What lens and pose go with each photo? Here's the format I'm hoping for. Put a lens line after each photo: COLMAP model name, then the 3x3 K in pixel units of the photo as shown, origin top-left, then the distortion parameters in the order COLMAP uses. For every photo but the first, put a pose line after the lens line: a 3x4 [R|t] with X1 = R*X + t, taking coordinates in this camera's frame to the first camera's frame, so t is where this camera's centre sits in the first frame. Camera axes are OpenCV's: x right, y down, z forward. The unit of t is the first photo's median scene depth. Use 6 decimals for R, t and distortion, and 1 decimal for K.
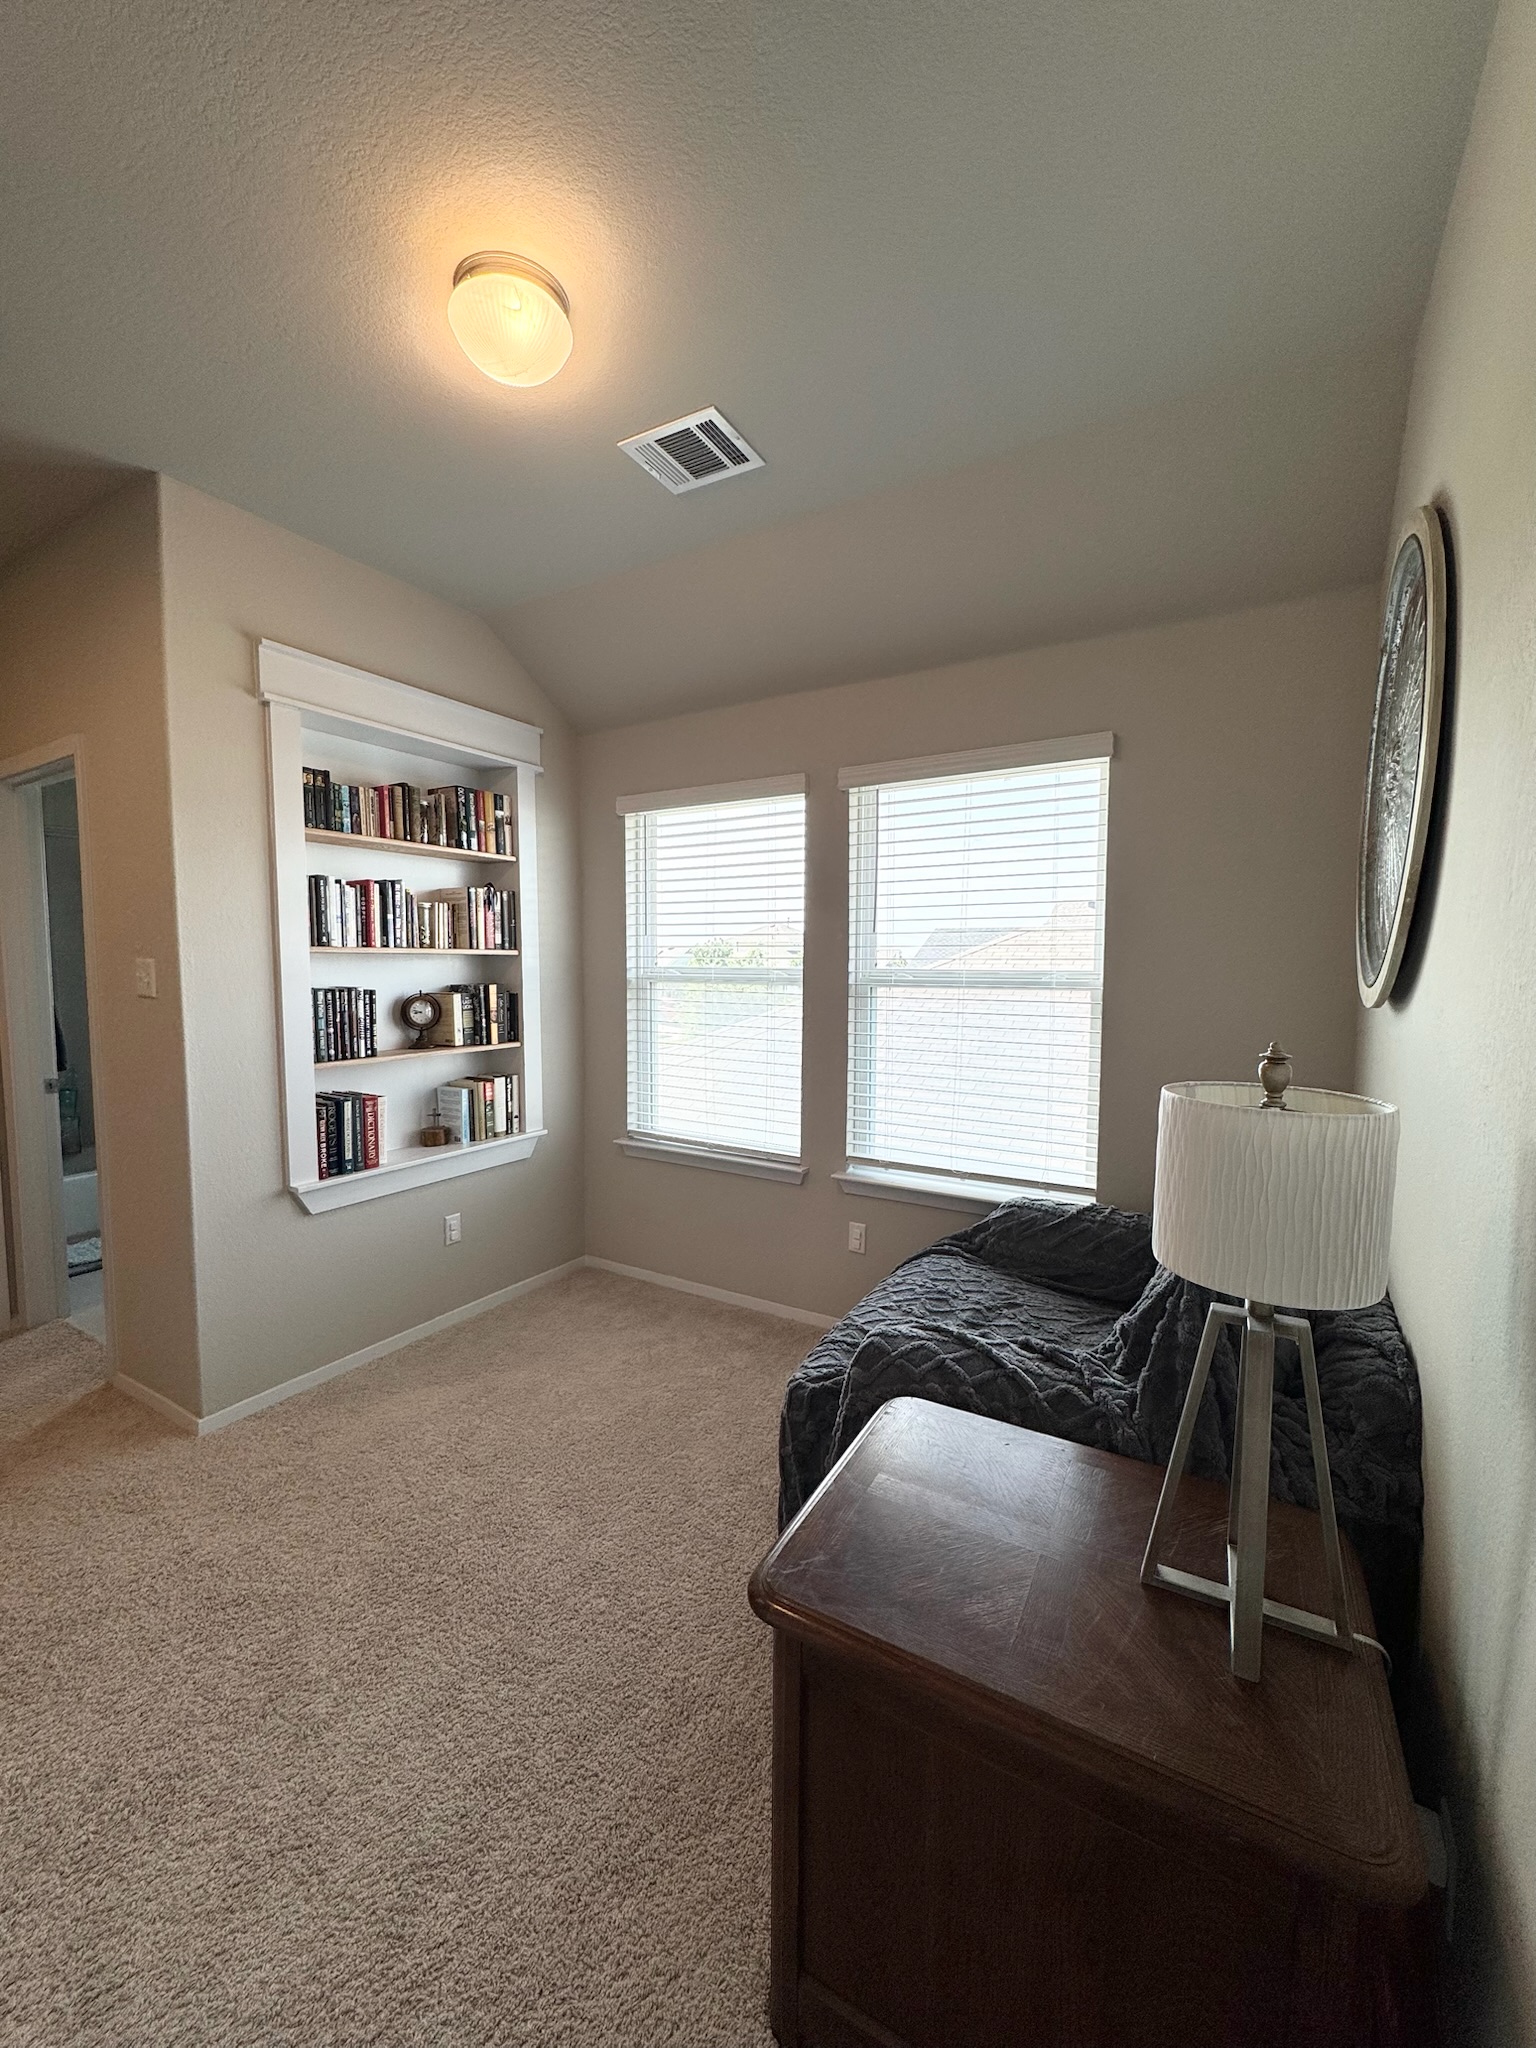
lens RADIAL K [[813.9, 0, 772.8], [0, 813.9, 1021.6], [0, 0, 1]] dist [0.001122, 0.000005]
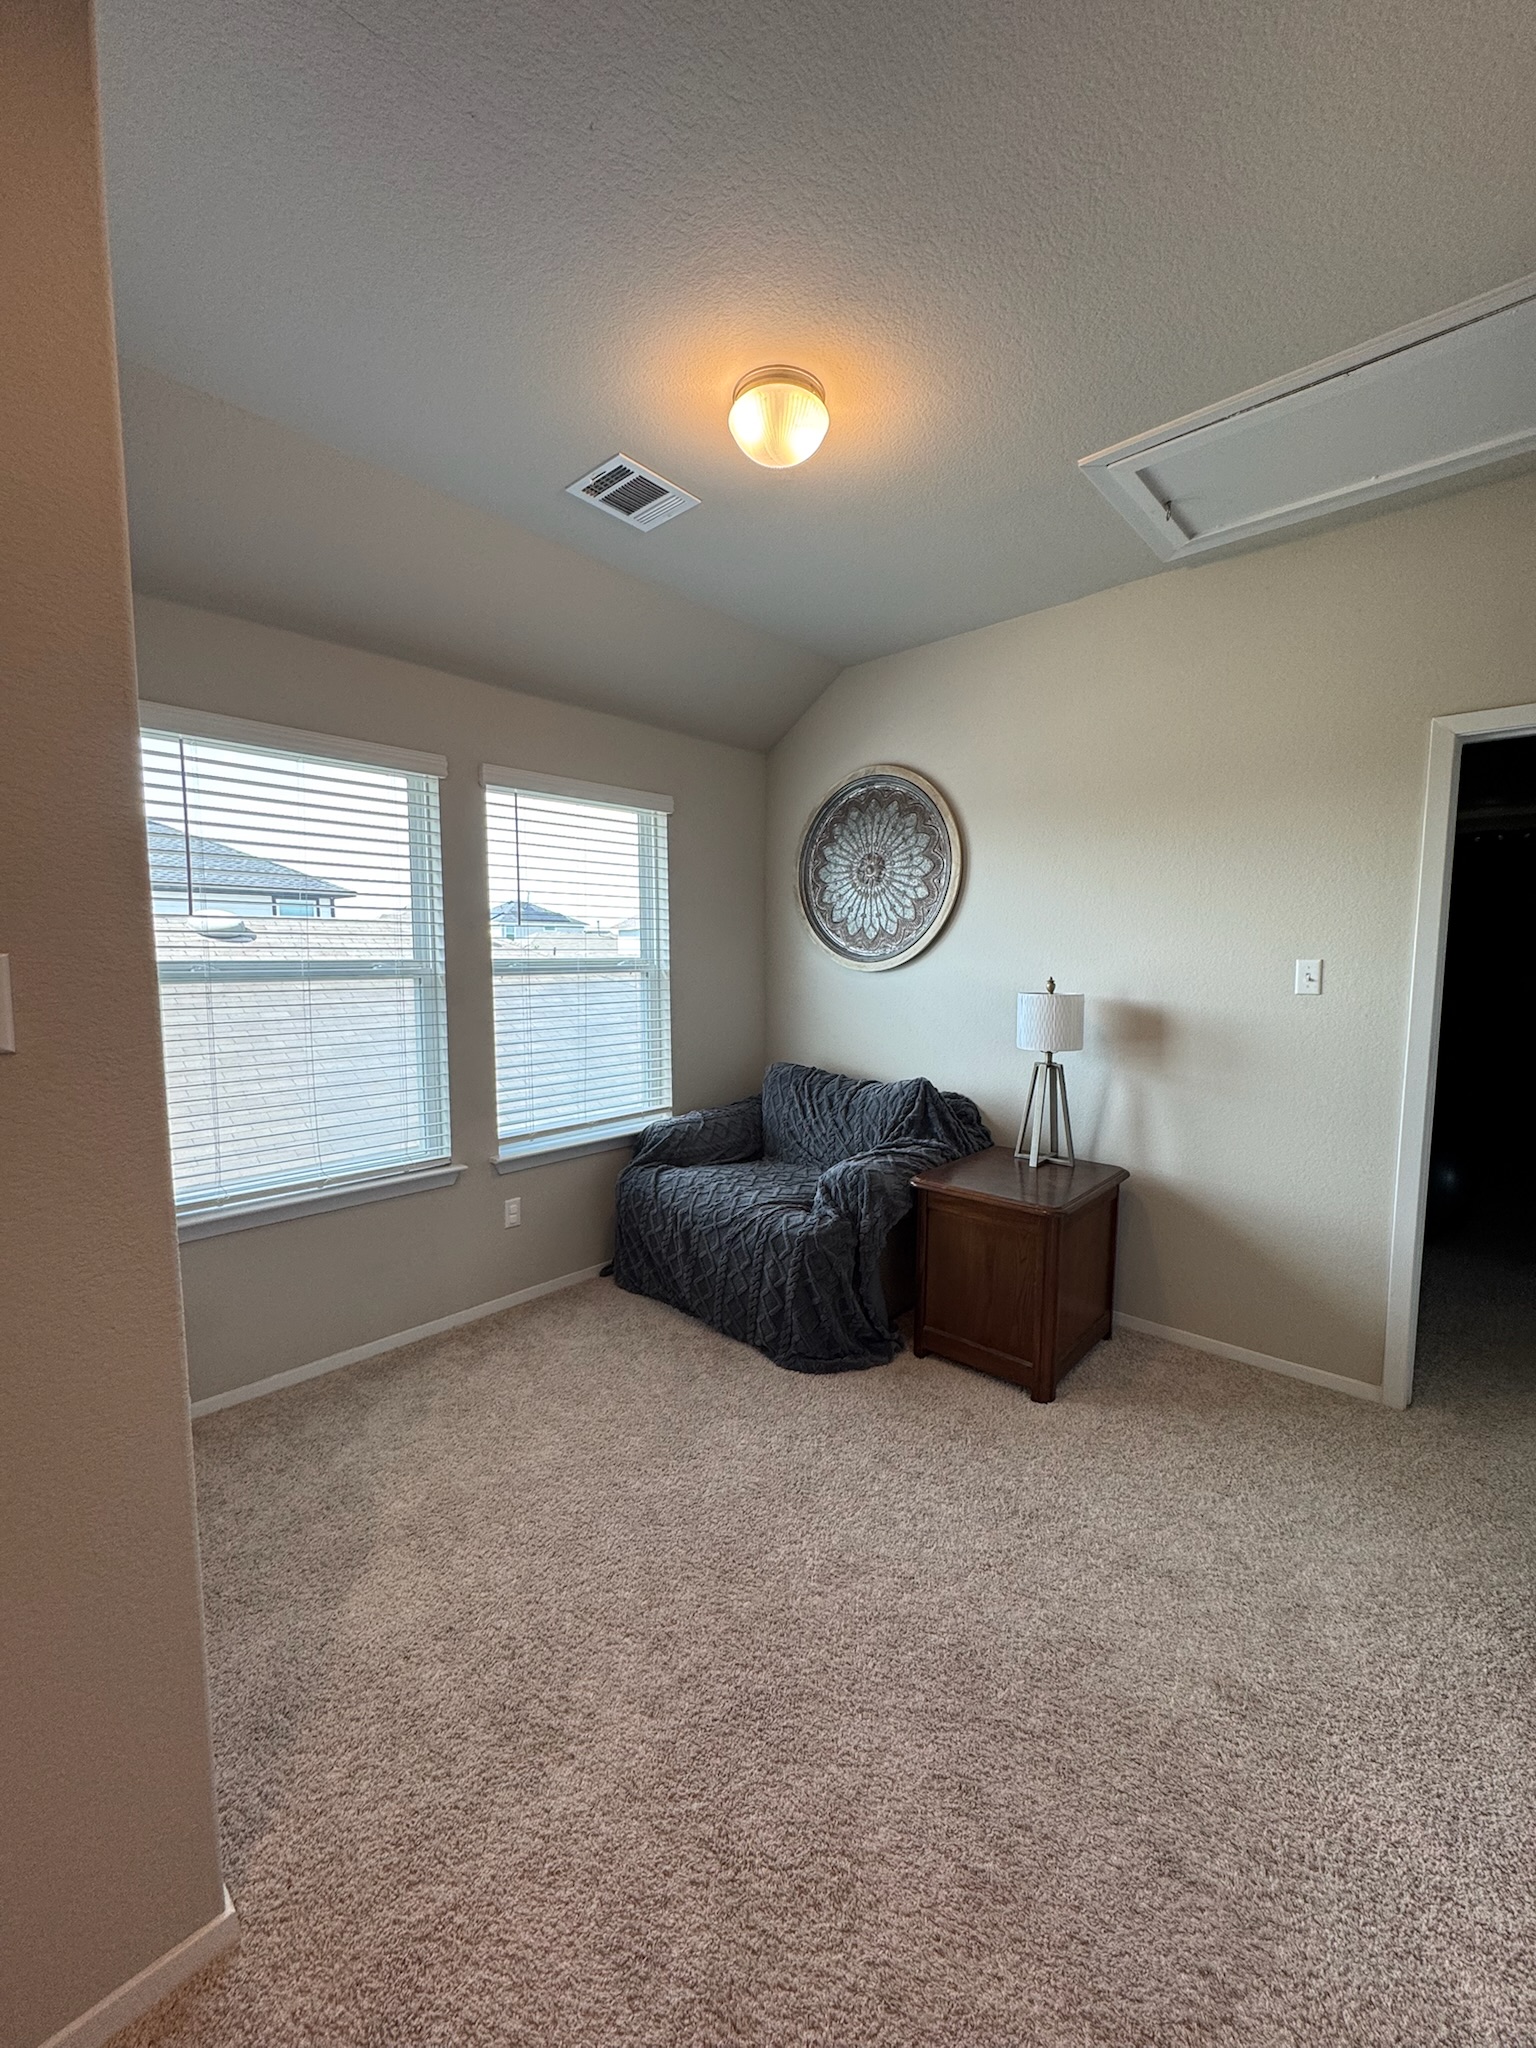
lens RADIAL K [[813.9, 0, 772.8], [0, 813.9, 1021.6], [0, 0, 1]] dist [0.001122, 0.000005]
pose [[0.202047, -0.092445, 0.975003, -0.838301], [0.075492, 0.994043, 0.078607, -0.040584], [-0.976462, 0.057722, 0.207822, 0.431399]]
